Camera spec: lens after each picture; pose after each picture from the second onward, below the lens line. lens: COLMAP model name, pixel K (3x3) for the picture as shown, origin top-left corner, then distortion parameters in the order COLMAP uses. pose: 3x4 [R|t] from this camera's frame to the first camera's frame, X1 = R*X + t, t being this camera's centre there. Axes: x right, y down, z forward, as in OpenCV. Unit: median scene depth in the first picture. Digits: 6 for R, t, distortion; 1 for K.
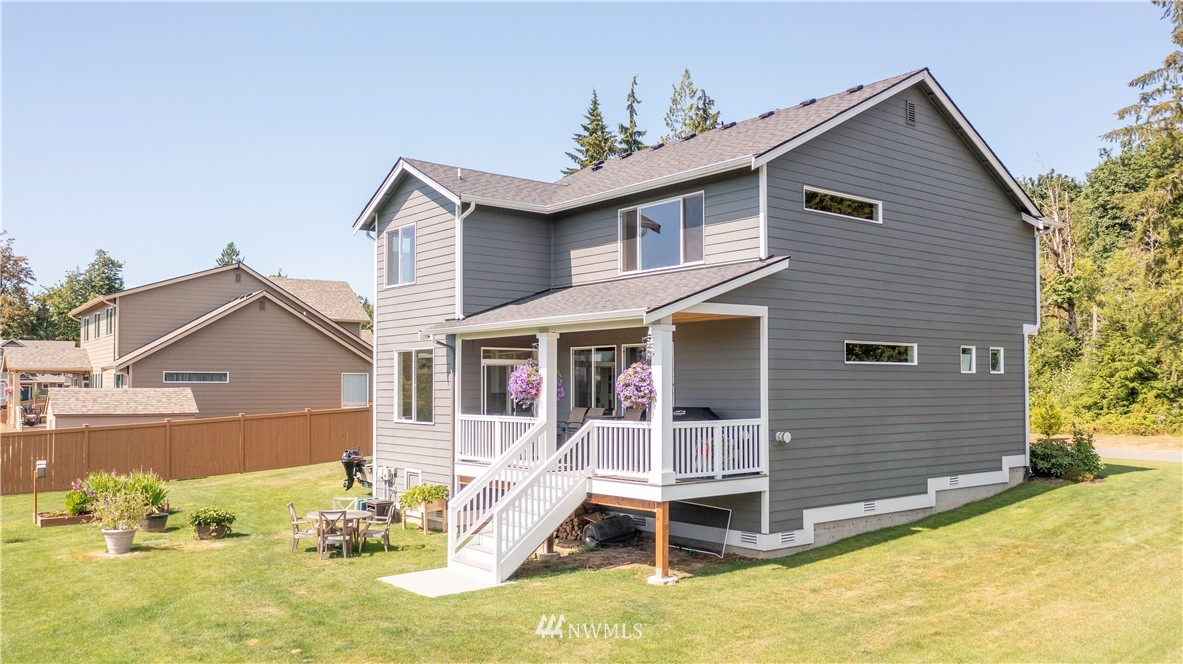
lens RADIAL K [[932.4, 0, 542.5], [0, 932.4, 351.0], [0, 0, 1]] dist [0.004738, 0.001568]
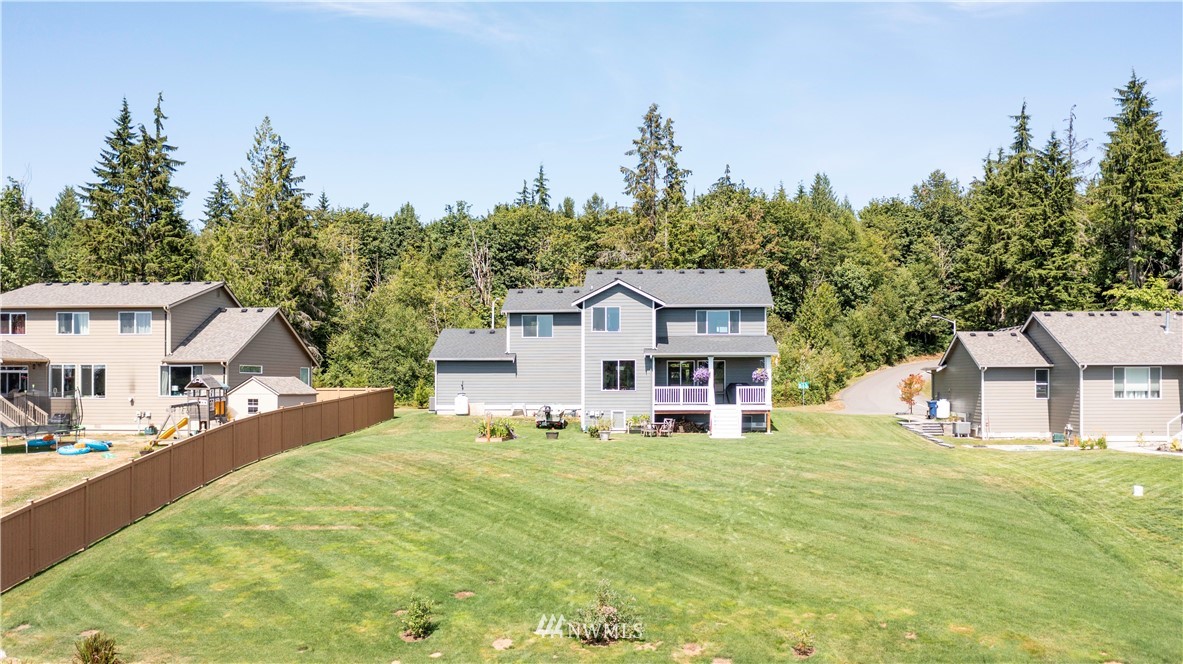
lens RADIAL K [[951.4, 0, 591.5], [0, 951.4, 332.0], [0, 0, 1]] dist [-0.002809, -0.002316]
pose [[0.677143, 0.041543, 0.734678, -2.071170], [-0.027931, 0.999137, -0.030754, 0.003653], [-0.735321, 0.000304, 0.677719, -0.618140]]
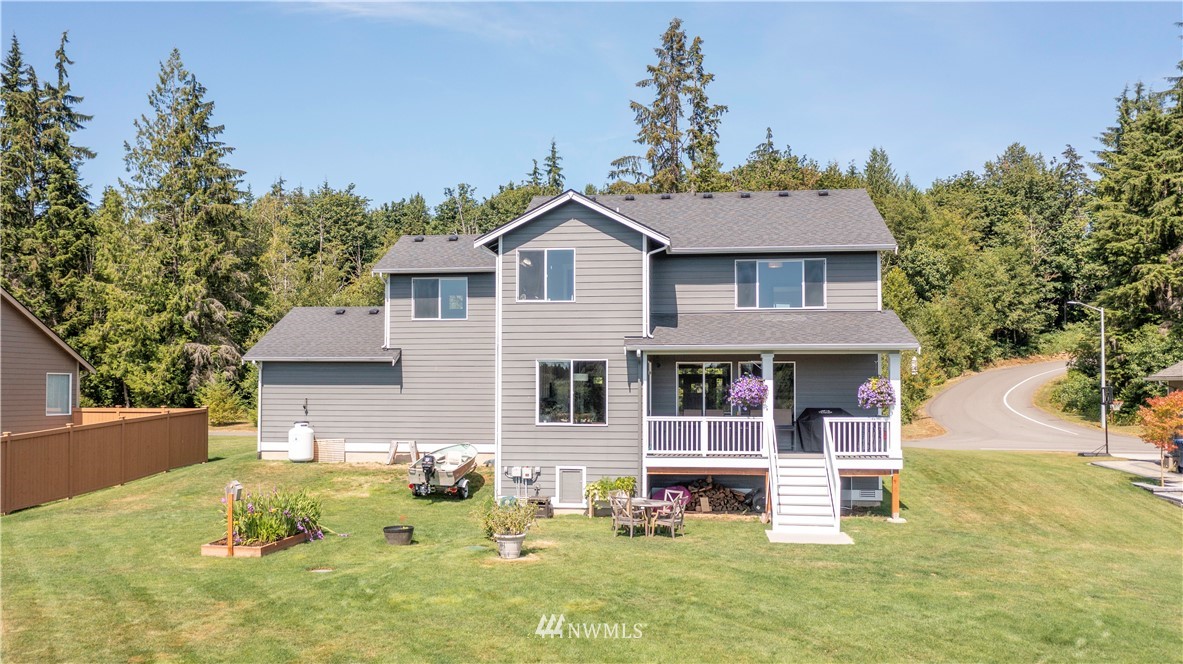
lens RADIAL K [[956.5, 0, 567.7], [0, 956.5, 347.0], [0, 0, 1]] dist [0.003969, -0.001156]
pose [[0.719852, 0.033684, 0.693310, -0.998204], [-0.029817, 0.999400, -0.017598, 0.003239], [-0.693487, -0.008004, 0.720424, 0.179594]]
